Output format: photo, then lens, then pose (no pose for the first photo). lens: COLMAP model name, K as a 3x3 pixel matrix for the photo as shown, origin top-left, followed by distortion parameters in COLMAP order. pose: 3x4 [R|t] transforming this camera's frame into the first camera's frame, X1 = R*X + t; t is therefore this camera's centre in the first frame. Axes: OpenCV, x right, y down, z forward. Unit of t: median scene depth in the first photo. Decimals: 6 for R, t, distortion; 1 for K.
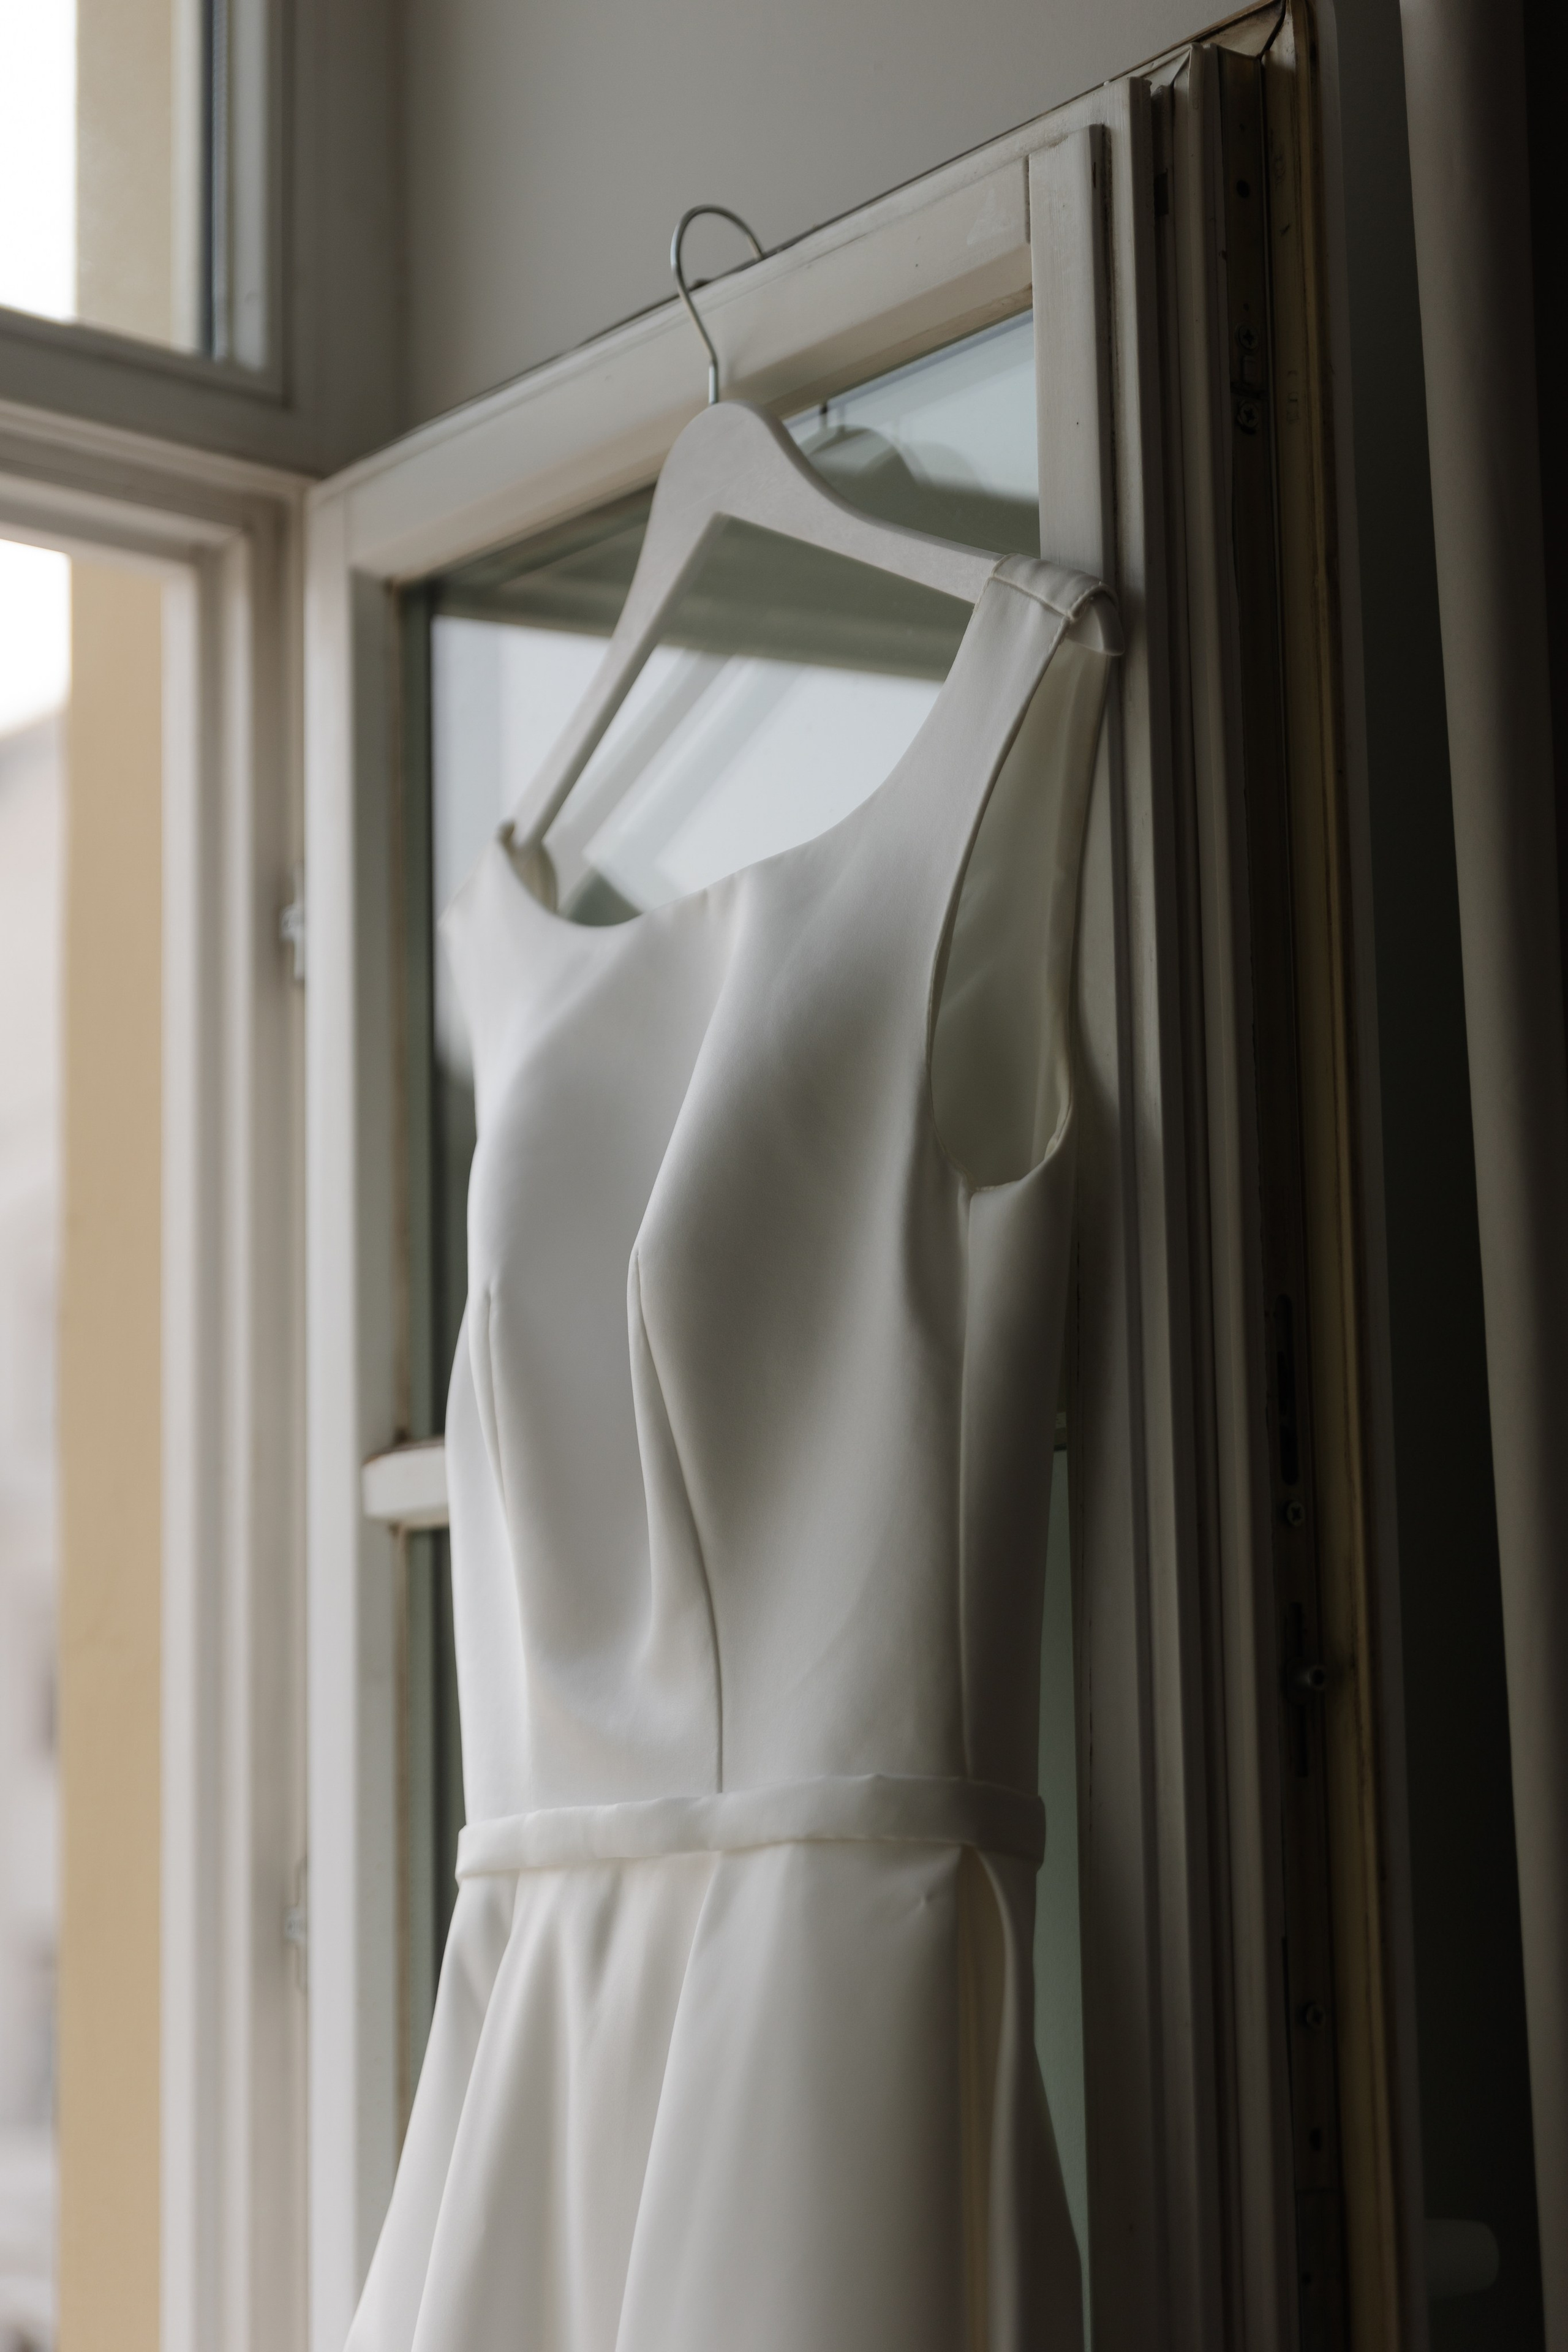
lens RADIAL K [[4258.6, 0, 778.4], [0, 4258.6, 1162.0], [0, 0, 1]] dist [0.008635, 0.000000]
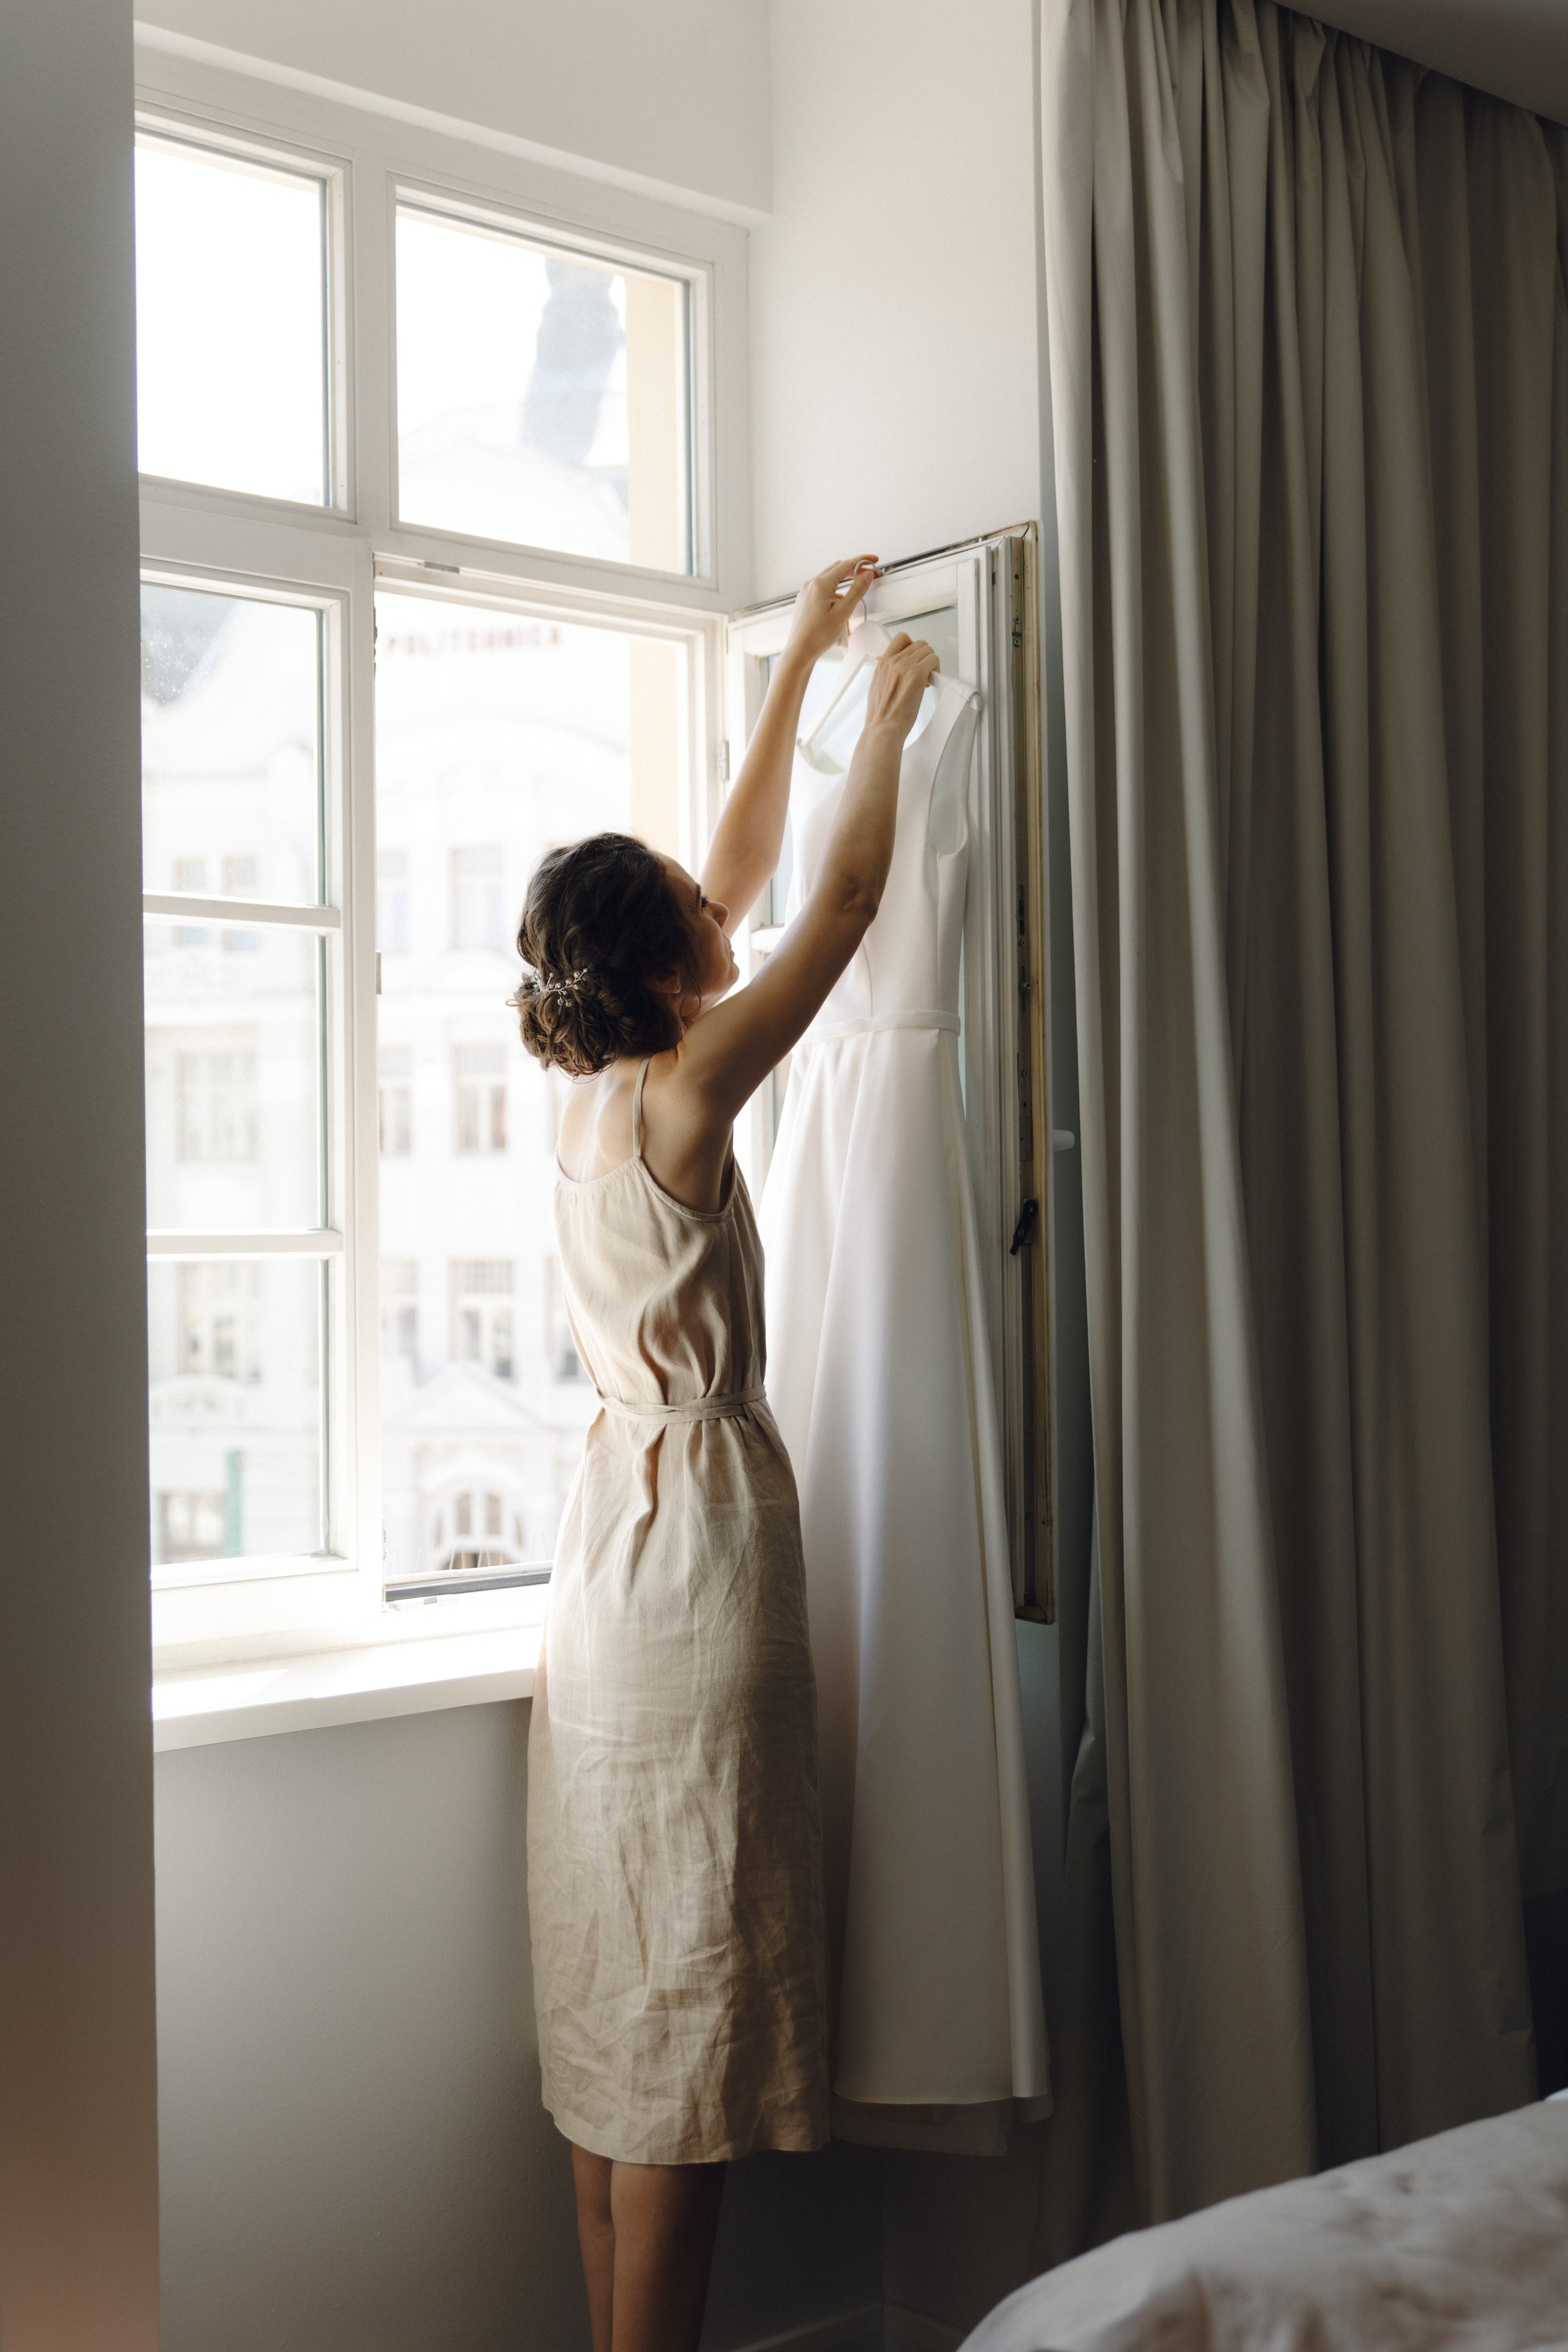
lens RADIAL K [[2887.0, 0, 797.5], [0, 2887.0, 1182.7], [0, 0, 1]] dist [-0.026812, 0.000000]
pose [[0.999987, 0.003679, -0.003540, -0.065953], [-0.003142, 0.989971, 0.141233, -0.064878], [0.004024, -0.141220, 0.989970, -1.489314]]
